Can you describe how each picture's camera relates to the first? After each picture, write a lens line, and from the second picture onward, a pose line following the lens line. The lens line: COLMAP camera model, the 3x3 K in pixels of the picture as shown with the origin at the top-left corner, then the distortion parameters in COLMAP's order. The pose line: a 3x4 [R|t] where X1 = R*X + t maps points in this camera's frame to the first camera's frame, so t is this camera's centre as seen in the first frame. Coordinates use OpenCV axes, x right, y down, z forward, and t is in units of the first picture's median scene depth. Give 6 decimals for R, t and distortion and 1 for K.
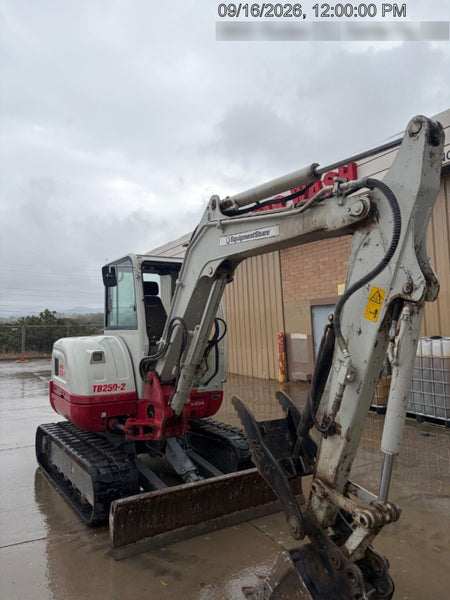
lens RADIAL K [[448.5, 0, 220.7], [0, 448.5, 299.3], [0, 0, 1]] dist [0.012109, 0.004755]
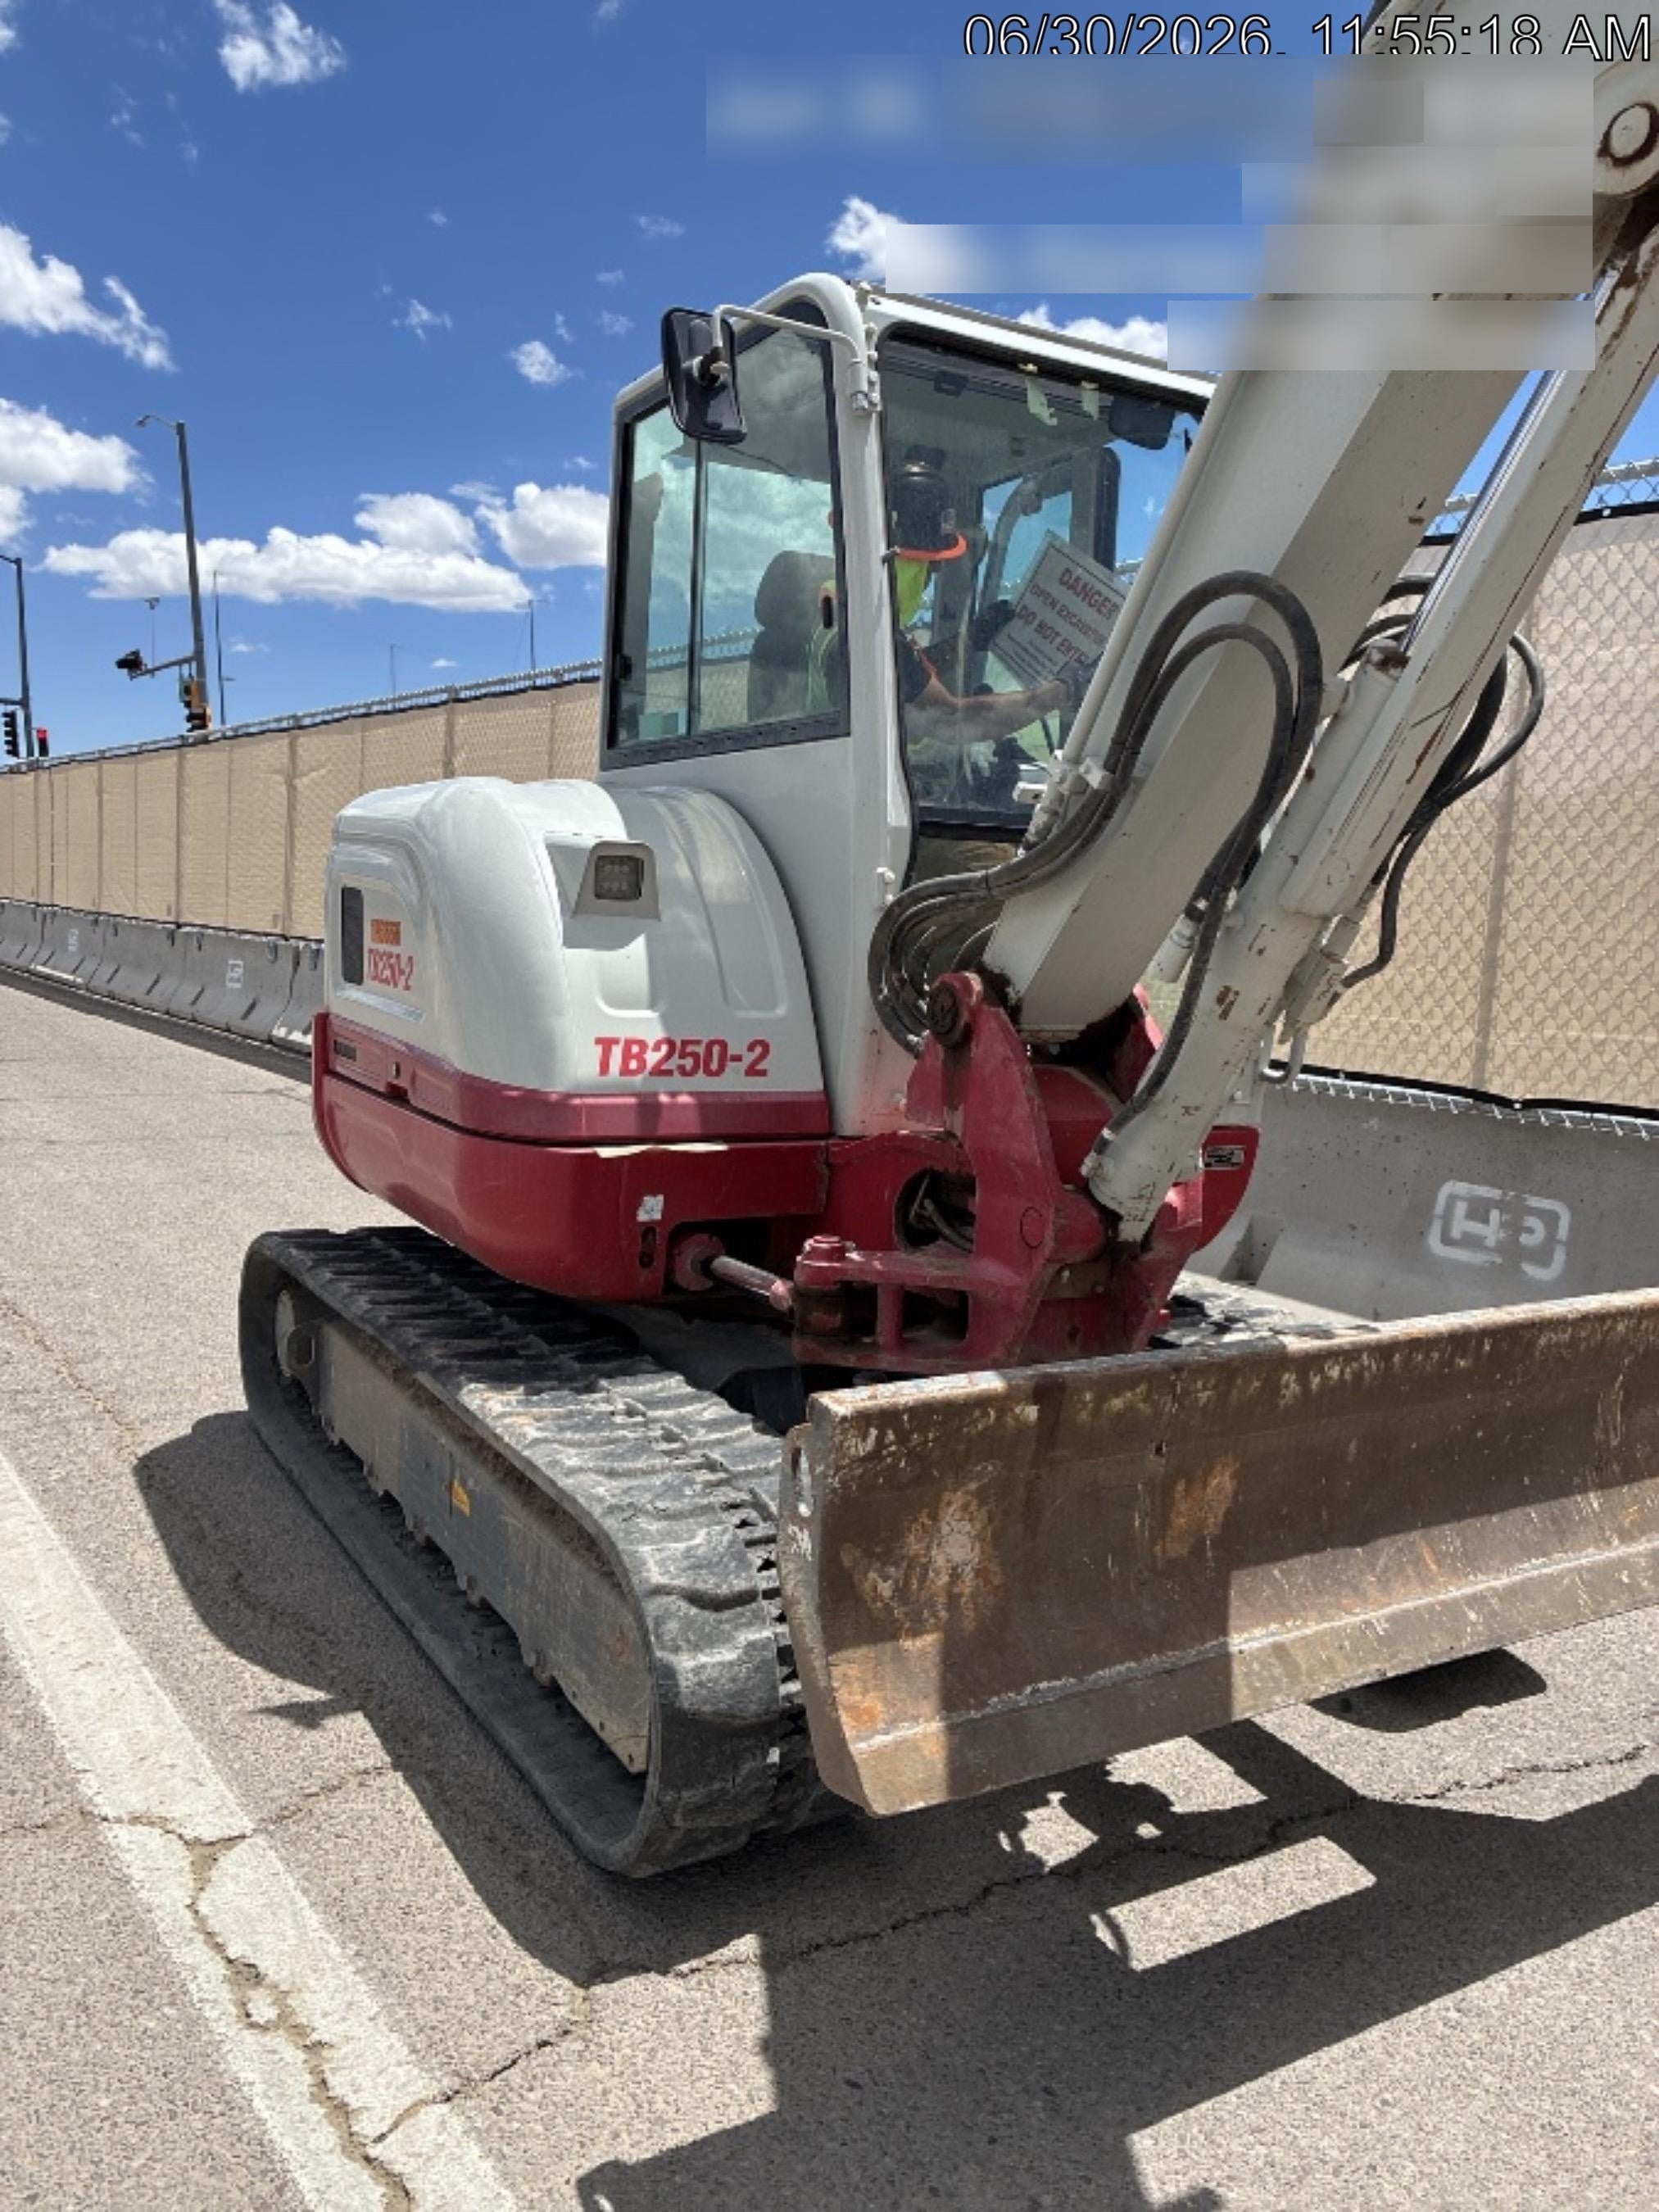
lens RADIAL K [[1653.6, 0, 824.5], [0, 1653.6, 1124.8], [0, 0, 1]] dist [0.012109, 0.004755]
pose [[0.997587, 0.068650, -0.010328, -0.177266], [-0.065588, 0.980759, 0.183877, 0.097876], [0.022753, -0.182756, 0.982895, 0.359752]]
